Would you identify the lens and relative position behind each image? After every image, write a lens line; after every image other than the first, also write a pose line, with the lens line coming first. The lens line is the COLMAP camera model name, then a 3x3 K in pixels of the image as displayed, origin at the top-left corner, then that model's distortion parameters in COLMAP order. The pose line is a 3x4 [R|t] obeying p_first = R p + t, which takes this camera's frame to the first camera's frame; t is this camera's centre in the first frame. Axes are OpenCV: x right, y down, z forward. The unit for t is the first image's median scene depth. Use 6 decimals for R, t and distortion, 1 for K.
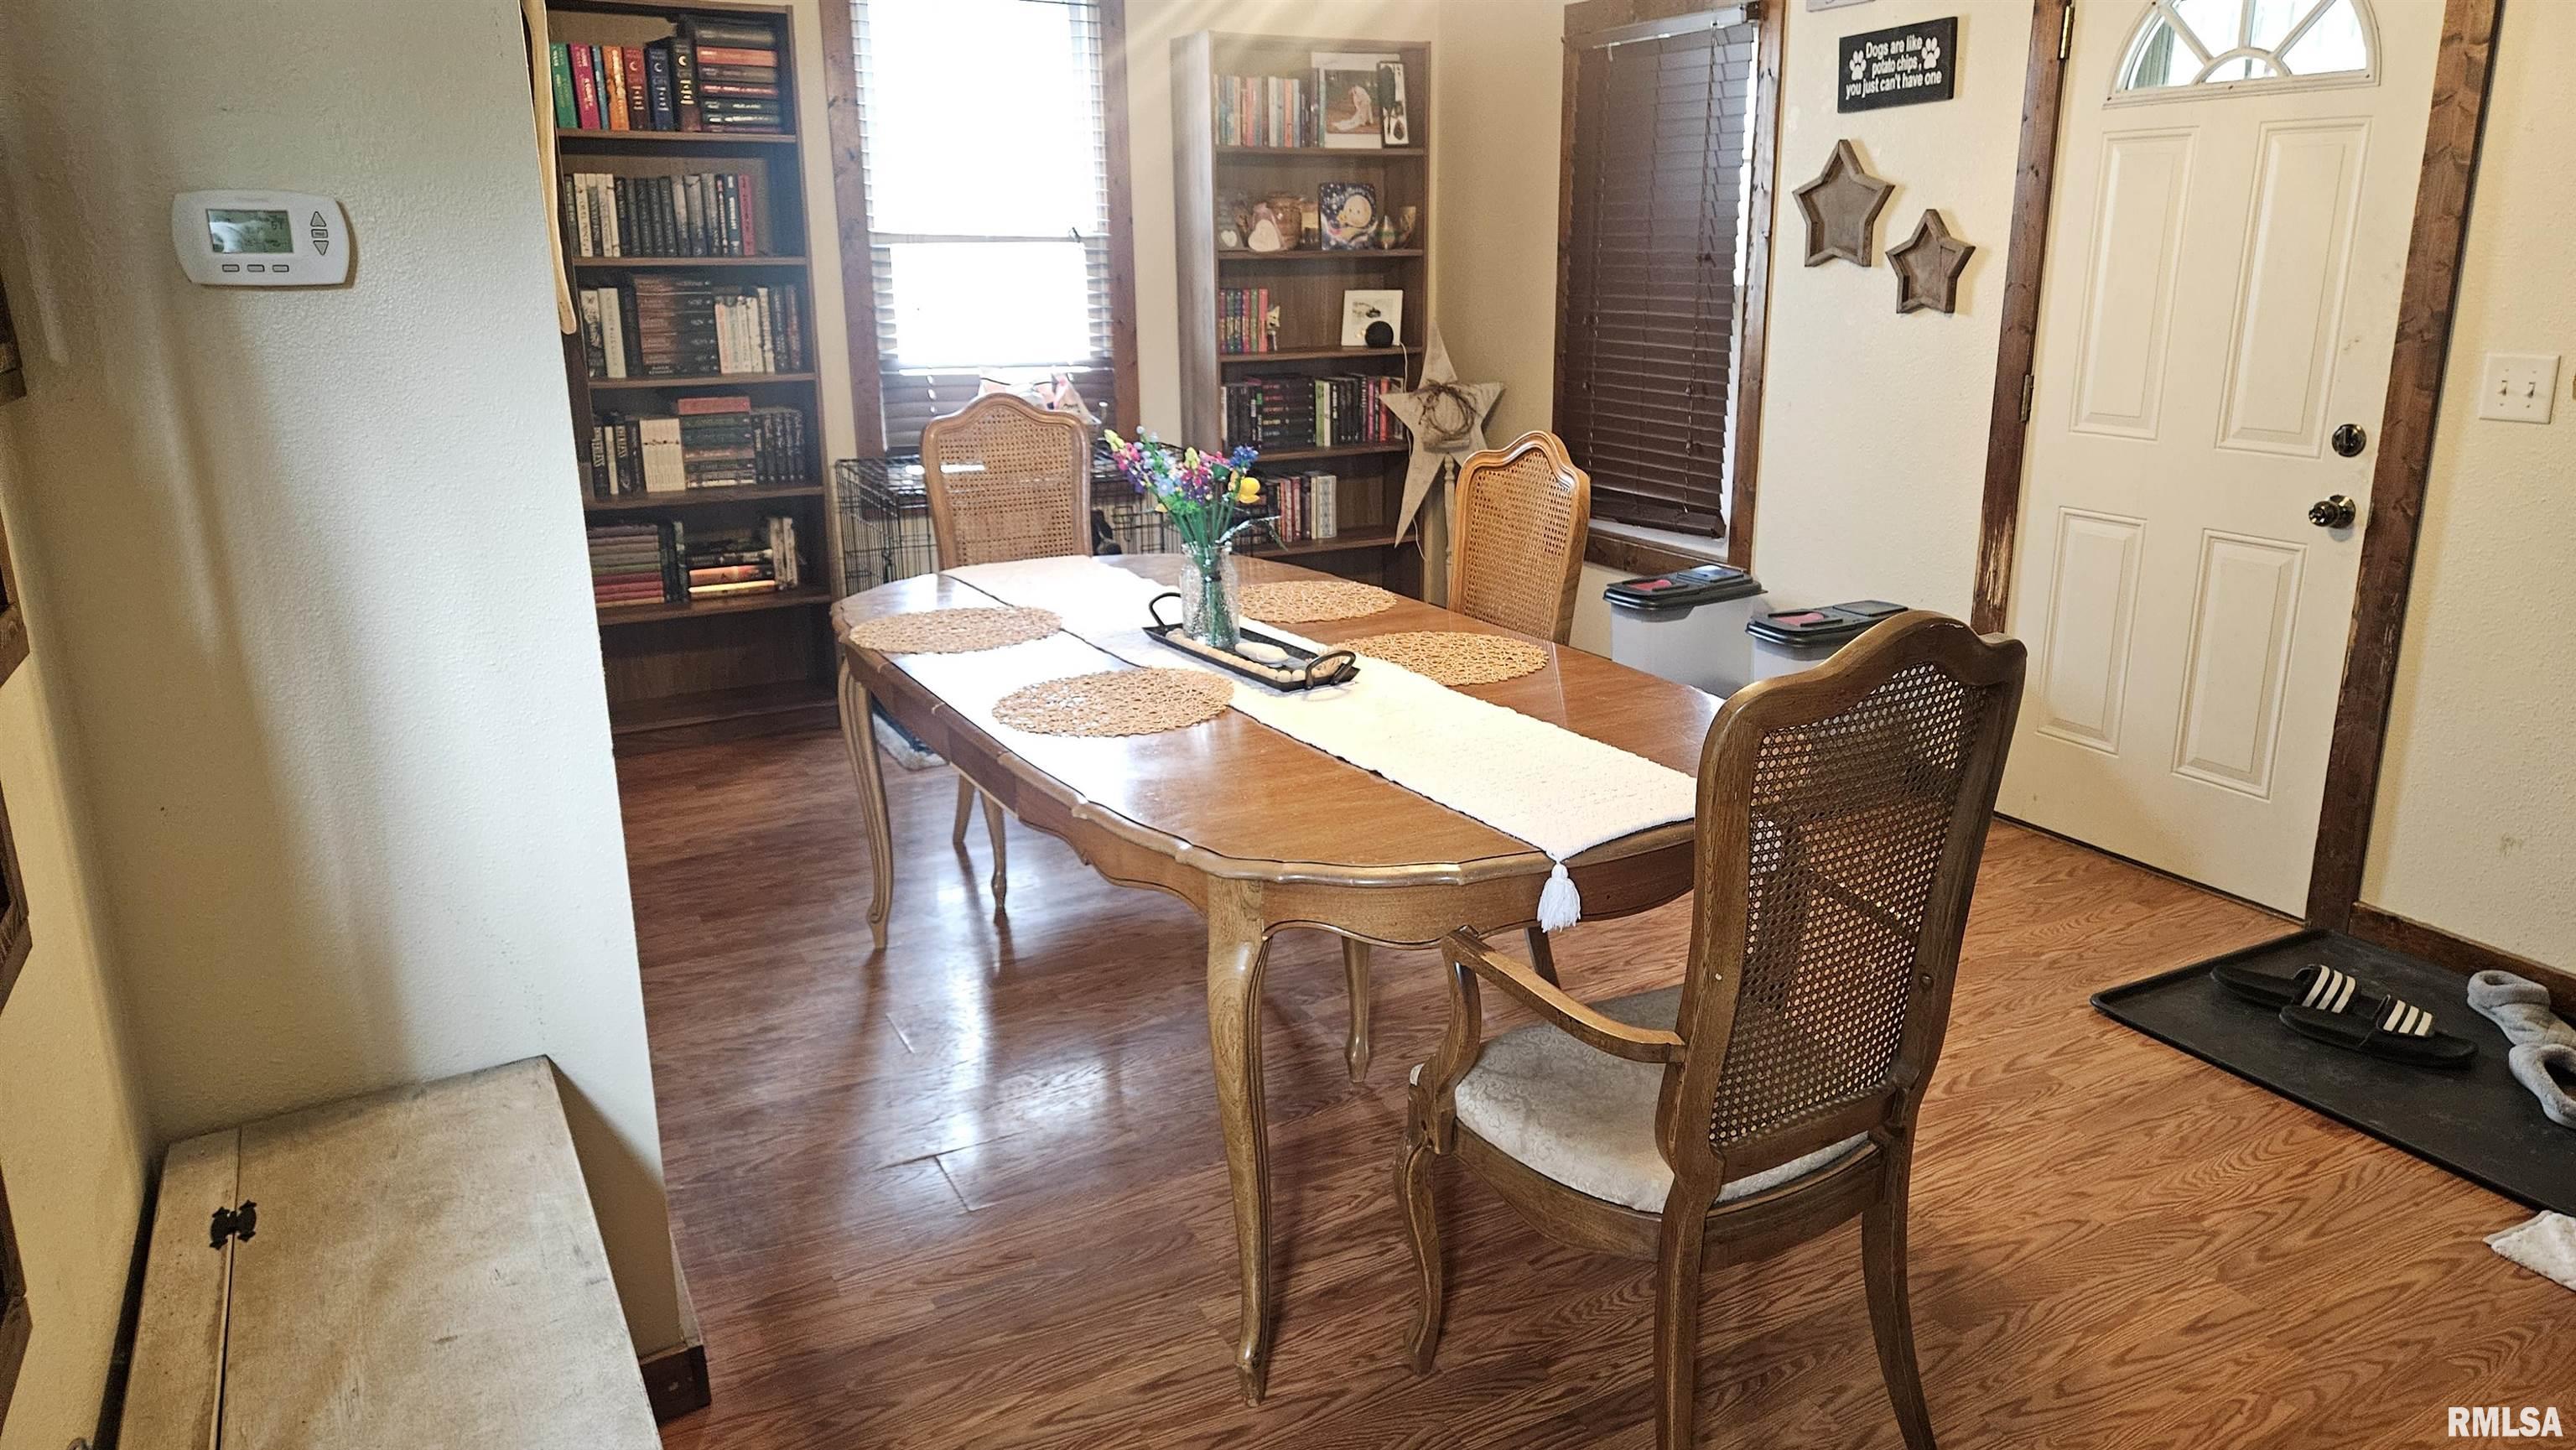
lens RADIAL K [[1708.4, 0, 1306.5], [0, 1708.4, 703.3], [0, 0, 1]] dist [0.053636, -0.034527]
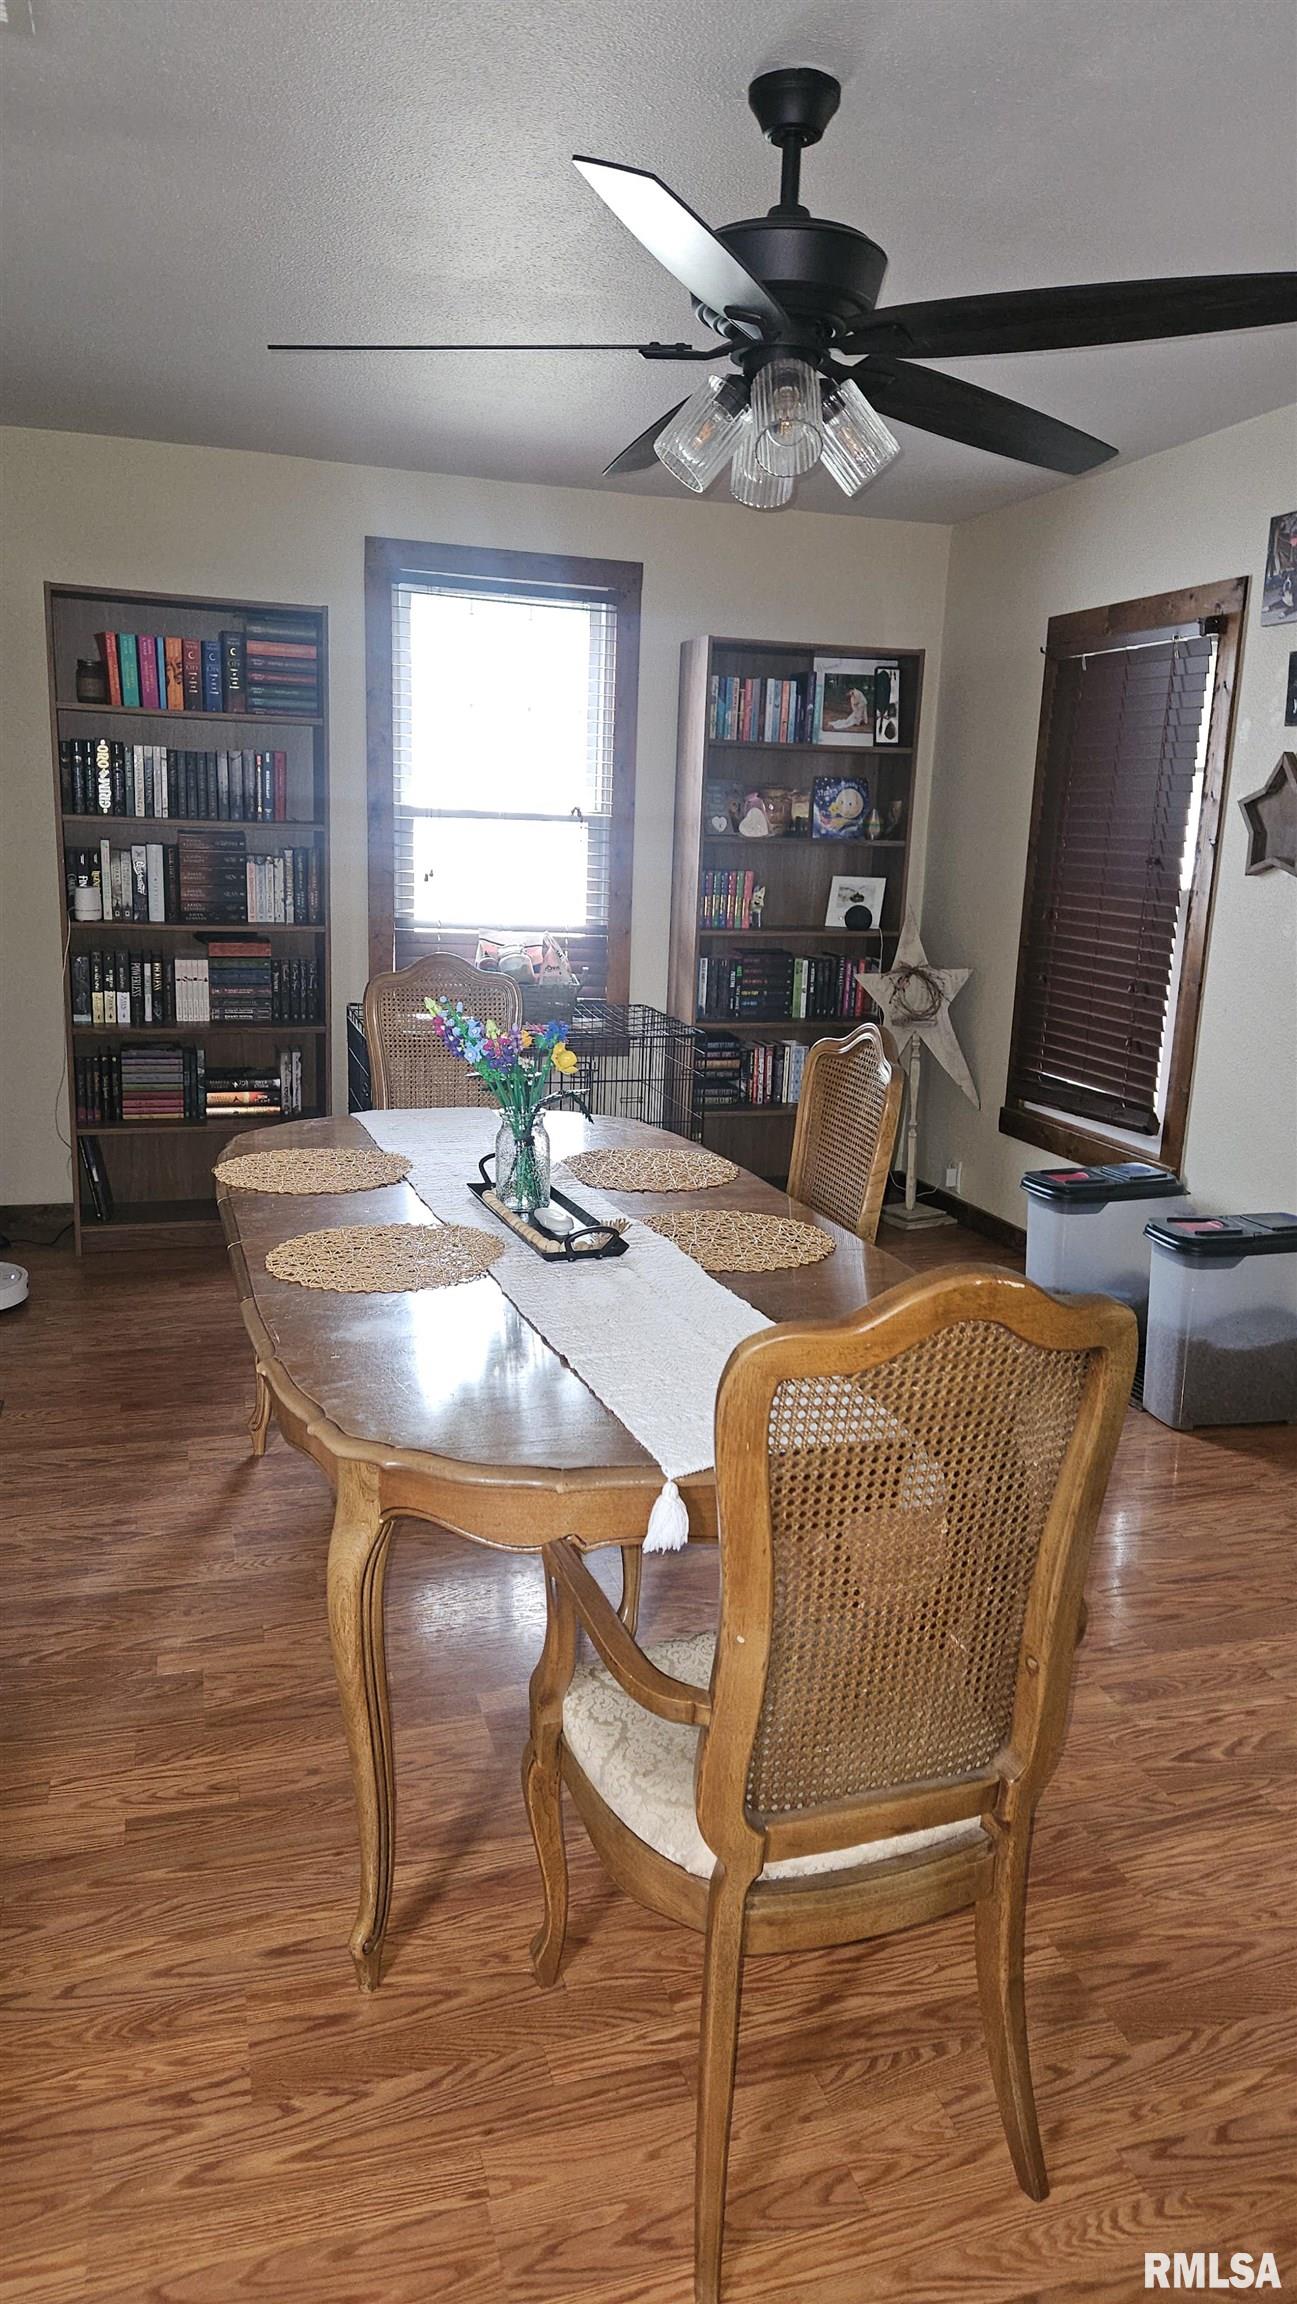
lens RADIAL K [[1527.9, 0, 633.1], [0, 1527.9, 1154.1], [0, 0, 1]] dist [0.053636, -0.034527]
pose [[0.980284, 0.081294, -0.180097, 0.109985], [-0.090167, 0.995056, -0.041631, -0.020967], [0.175822, 0.057050, 0.982768, 0.059443]]
